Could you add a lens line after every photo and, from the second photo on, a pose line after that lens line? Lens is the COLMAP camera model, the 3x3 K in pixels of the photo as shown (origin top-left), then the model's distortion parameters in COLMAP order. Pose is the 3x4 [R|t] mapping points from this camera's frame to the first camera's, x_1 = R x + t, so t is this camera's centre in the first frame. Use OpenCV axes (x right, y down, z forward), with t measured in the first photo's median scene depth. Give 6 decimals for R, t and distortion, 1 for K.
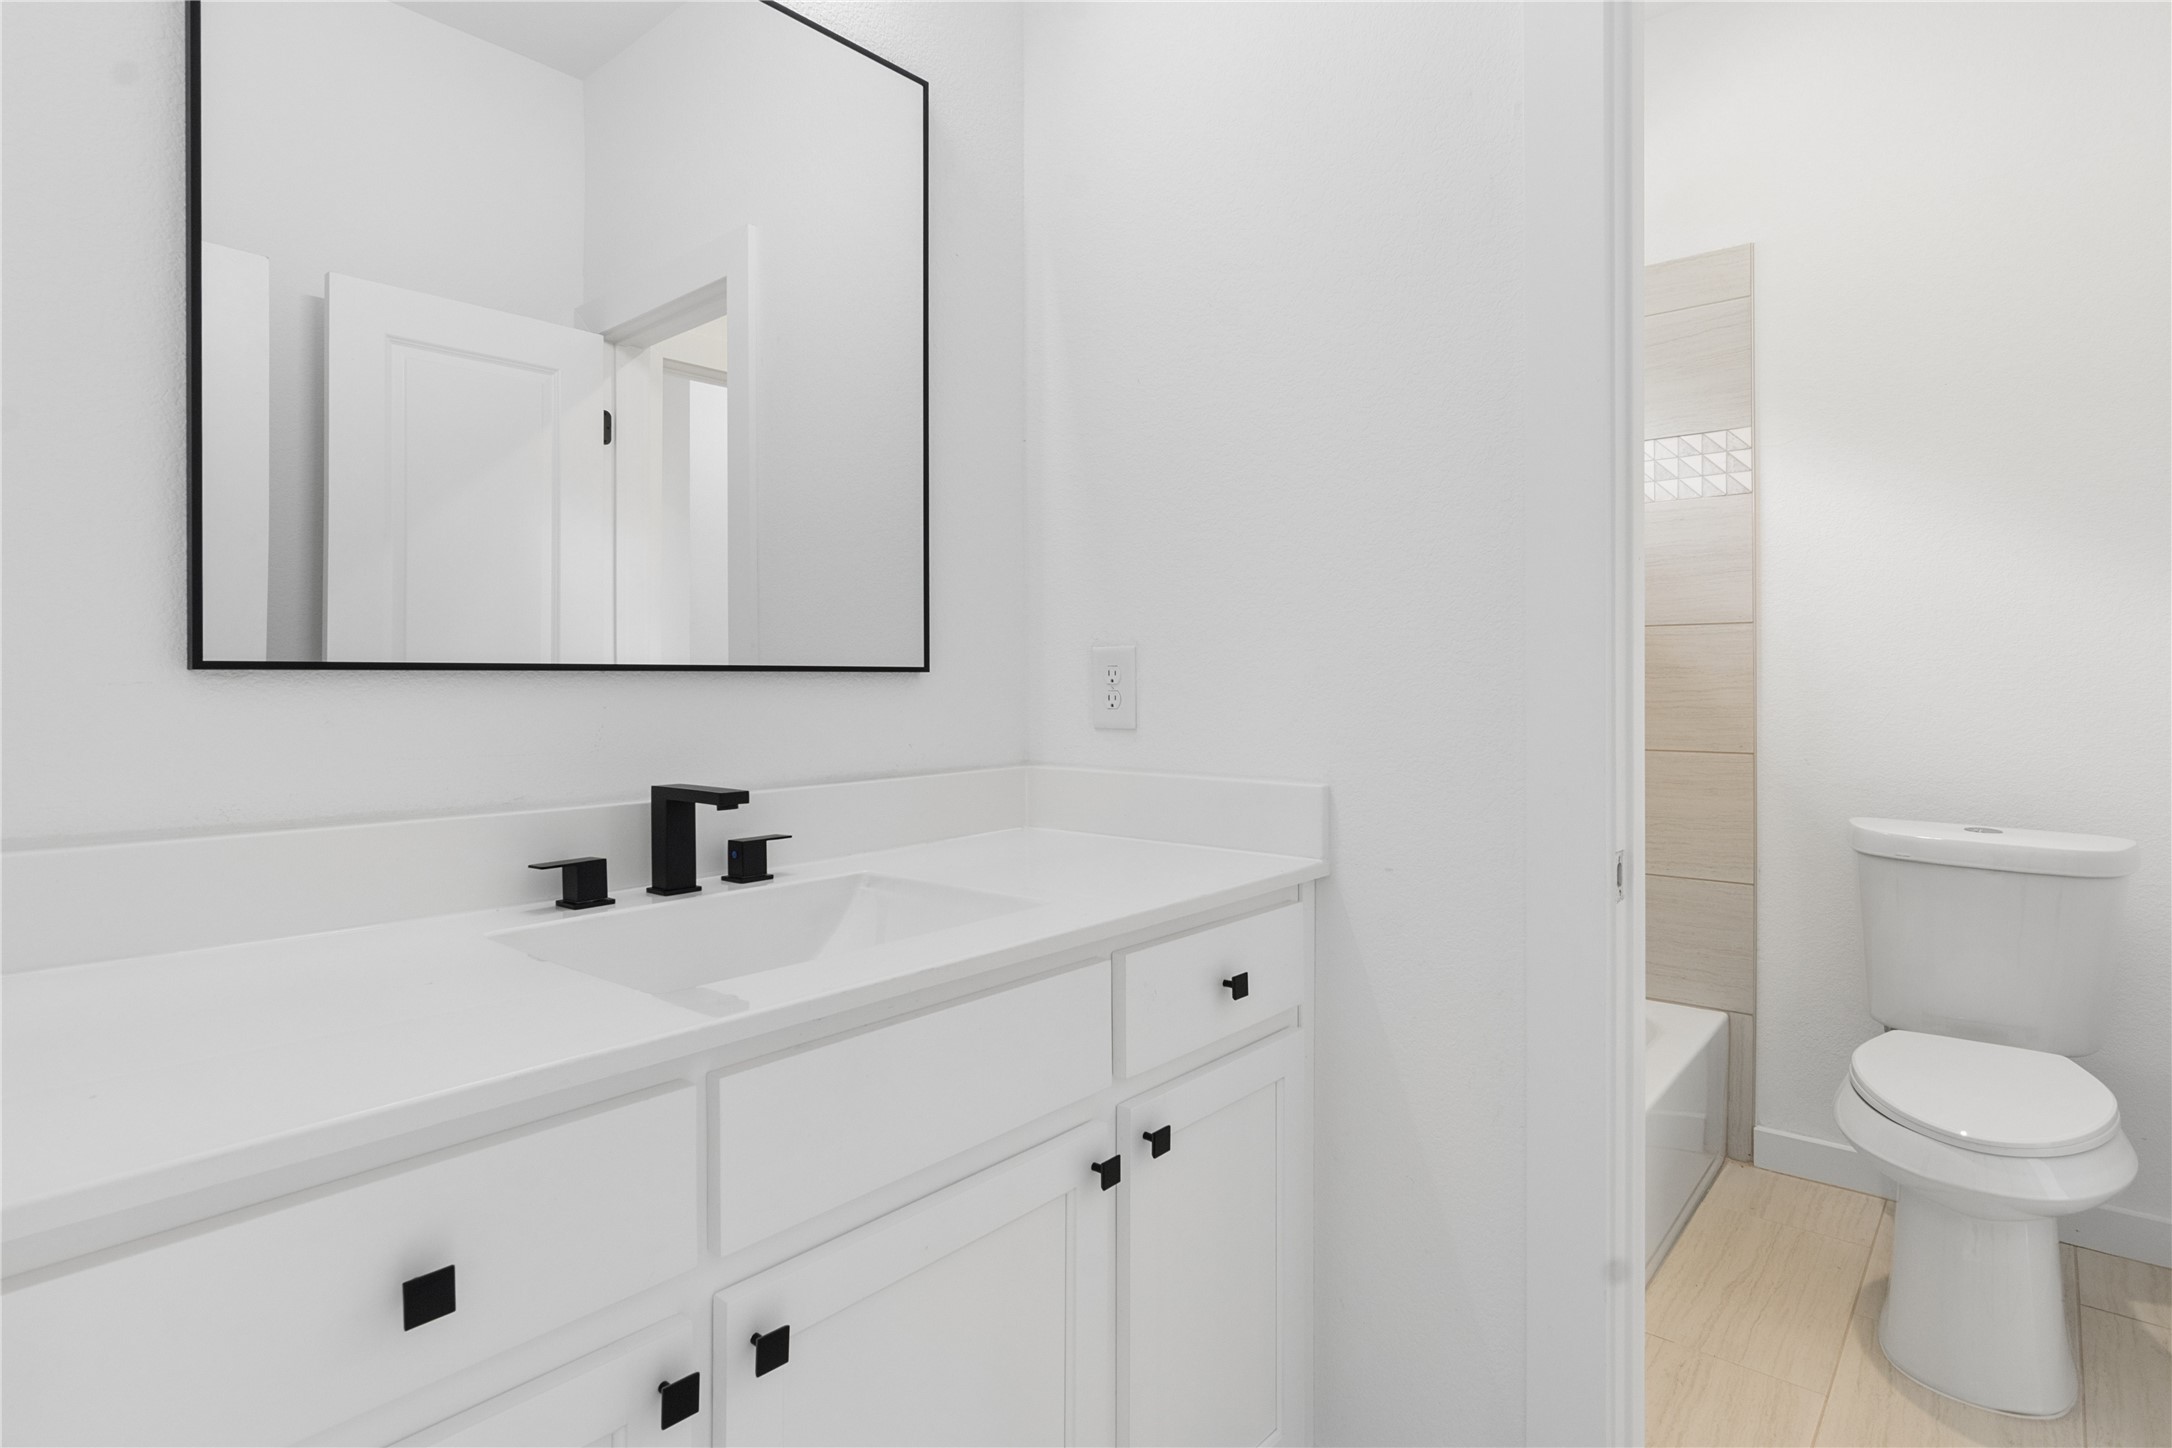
lens RADIAL K [[1067.4, 0, 1086.0], [0, 1067.4, 724.0], [0, 0, 1]] dist [-0.000114, 0.000170]
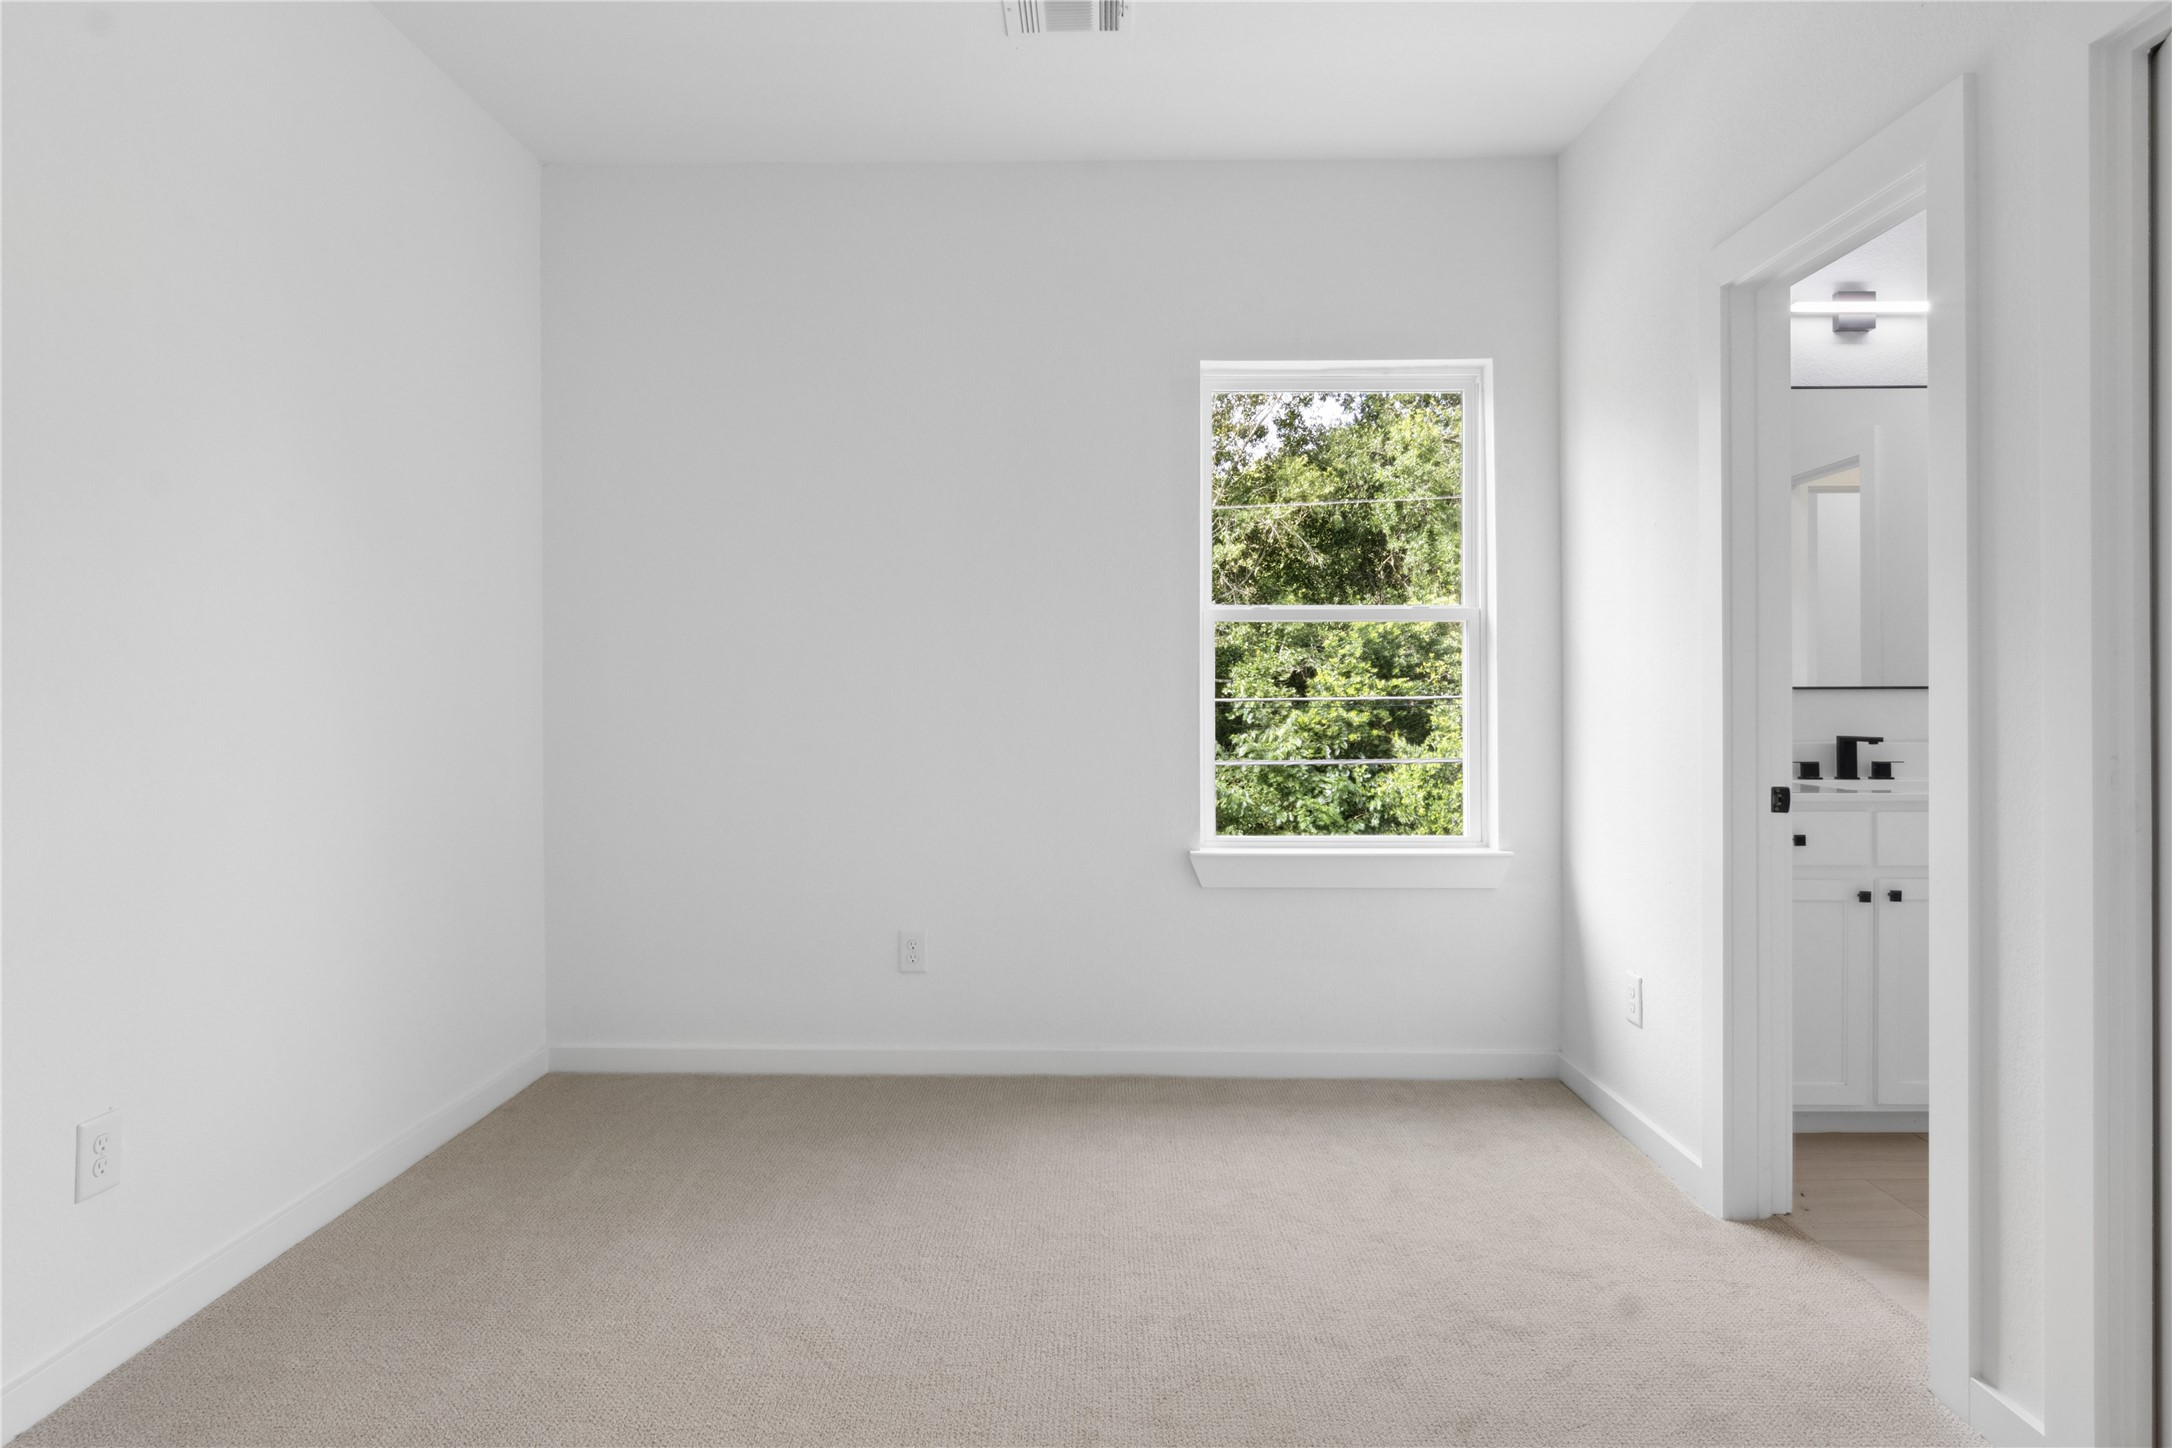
lens RADIAL K [[1125.9, 0, 1084.8], [0, 1125.9, 704.9], [0, 0, 1]] dist [-0.001764, 0.000638]
pose [[0.621349, -0.008242, -0.783491, 0.563811], [-0.022411, 0.999349, -0.028285, 0.099804], [0.783213, 0.035134, 0.620759, -2.018912]]
